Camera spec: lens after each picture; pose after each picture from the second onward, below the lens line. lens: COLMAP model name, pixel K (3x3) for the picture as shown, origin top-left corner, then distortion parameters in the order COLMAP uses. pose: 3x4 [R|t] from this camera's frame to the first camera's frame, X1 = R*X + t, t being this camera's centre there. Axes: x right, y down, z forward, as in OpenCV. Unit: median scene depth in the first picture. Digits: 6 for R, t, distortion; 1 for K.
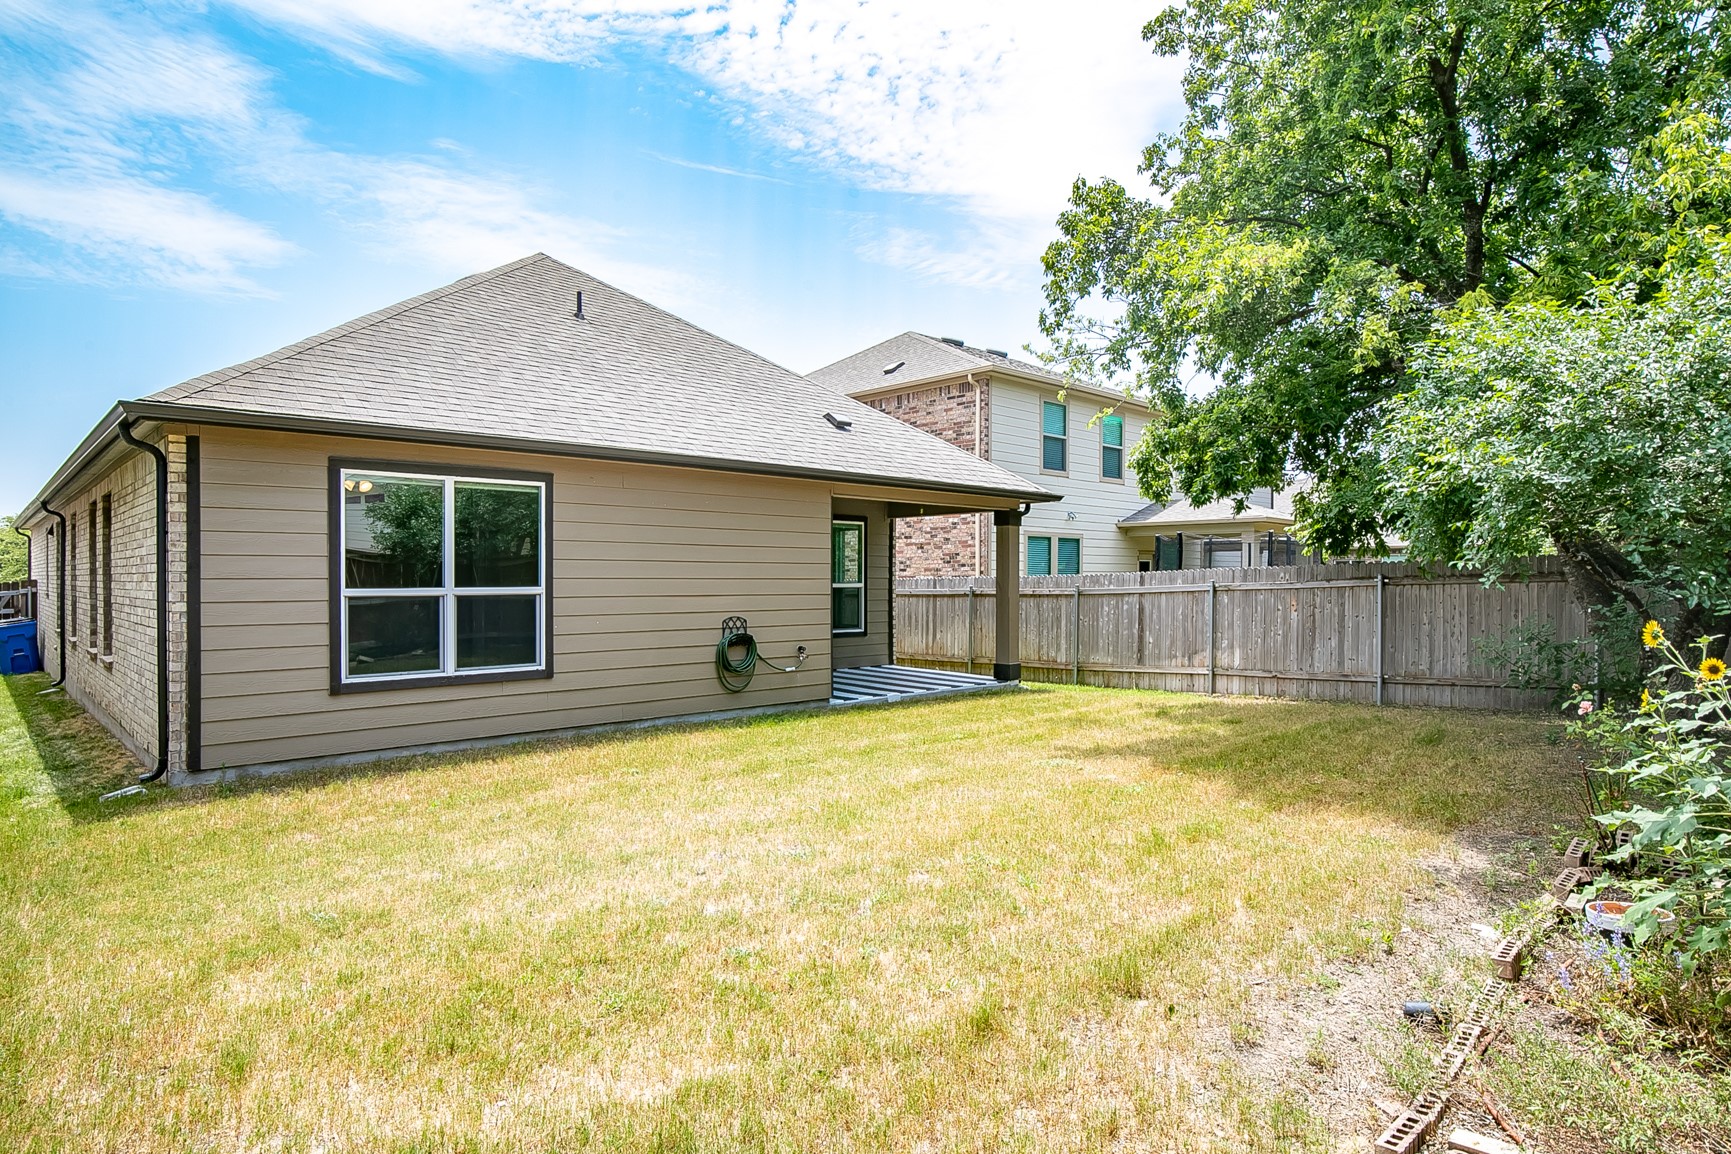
lens RADIAL K [[957.2, 0, 861.9], [0, 957.2, 577.7], [0, 0, 1]] dist [-0.015187, -0.000013]
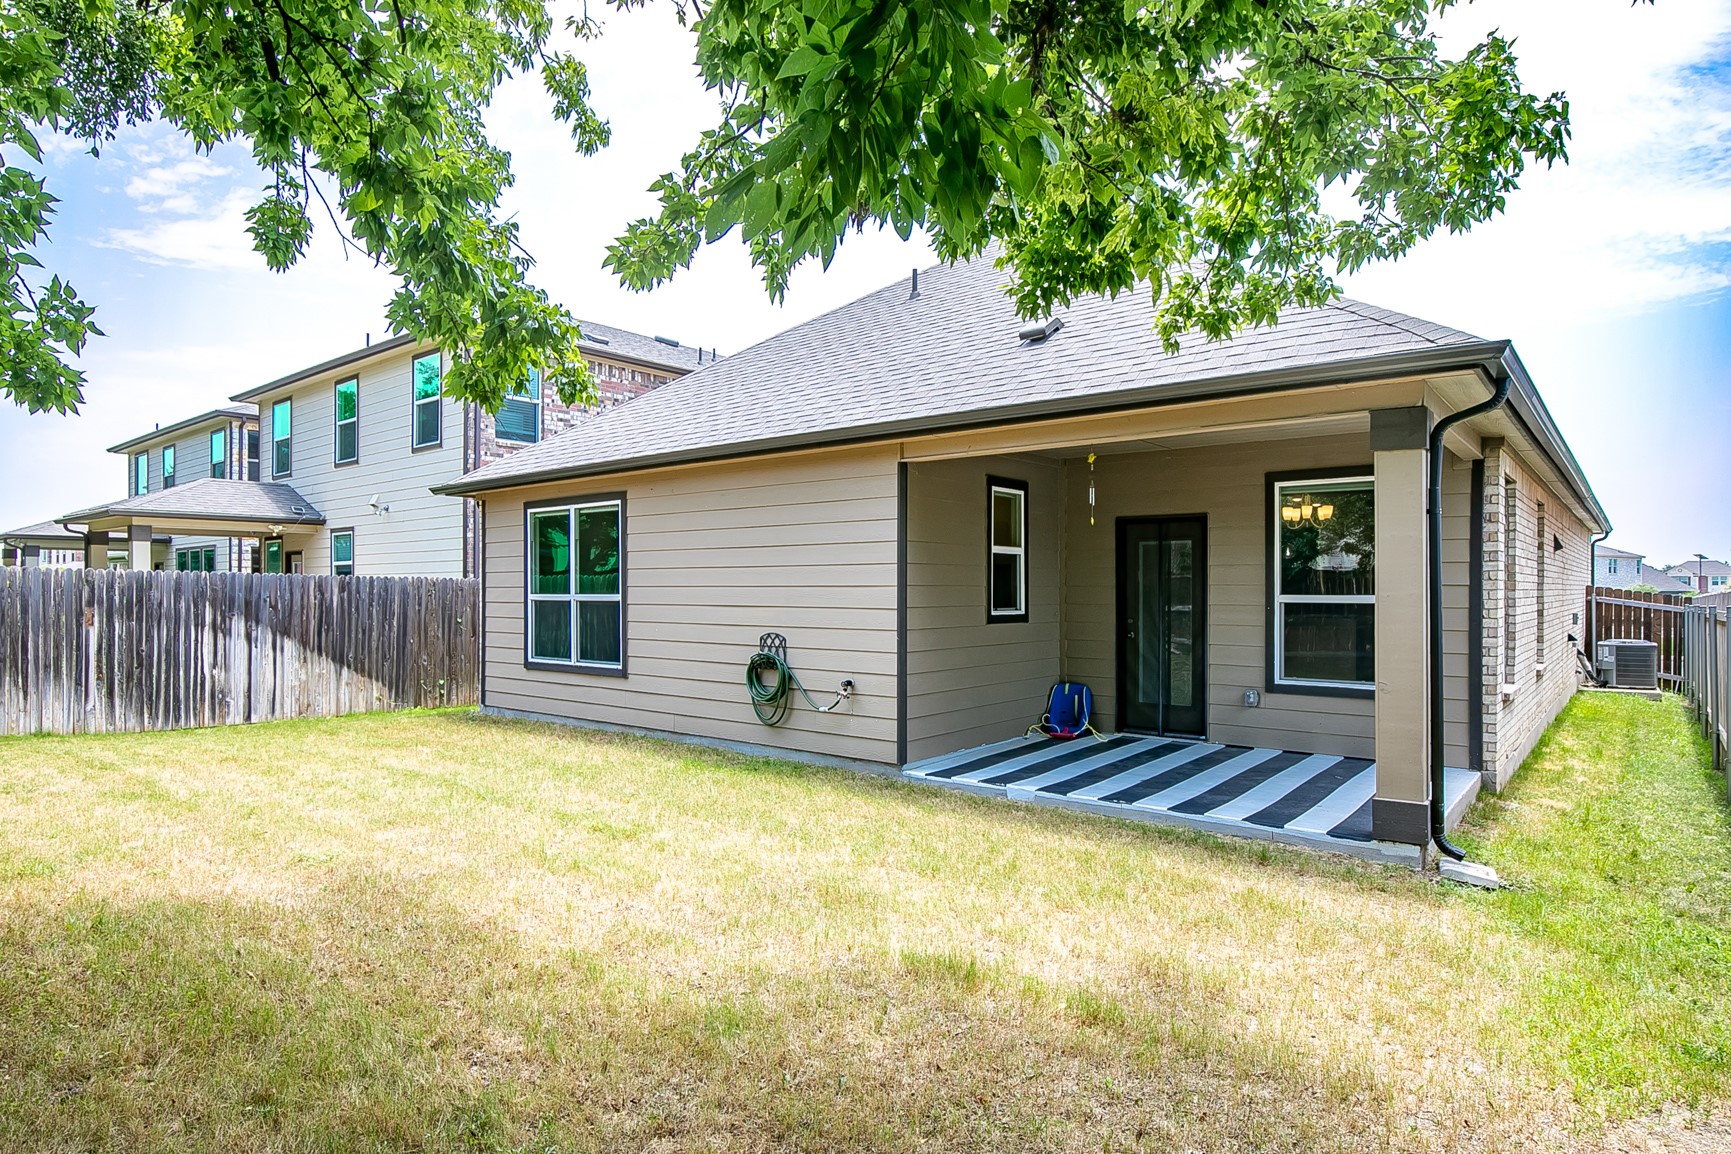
lens RADIAL K [[957.2, 0, 861.9], [0, 957.2, 577.7], [0, 0, 1]] dist [-0.015187, -0.000013]
pose [[0.128847, -0.010514, -0.991609, 0.588172], [0.001494, 0.999945, -0.010409, 0.001686], [0.991663, -0.000140, 0.128855, 0.832460]]
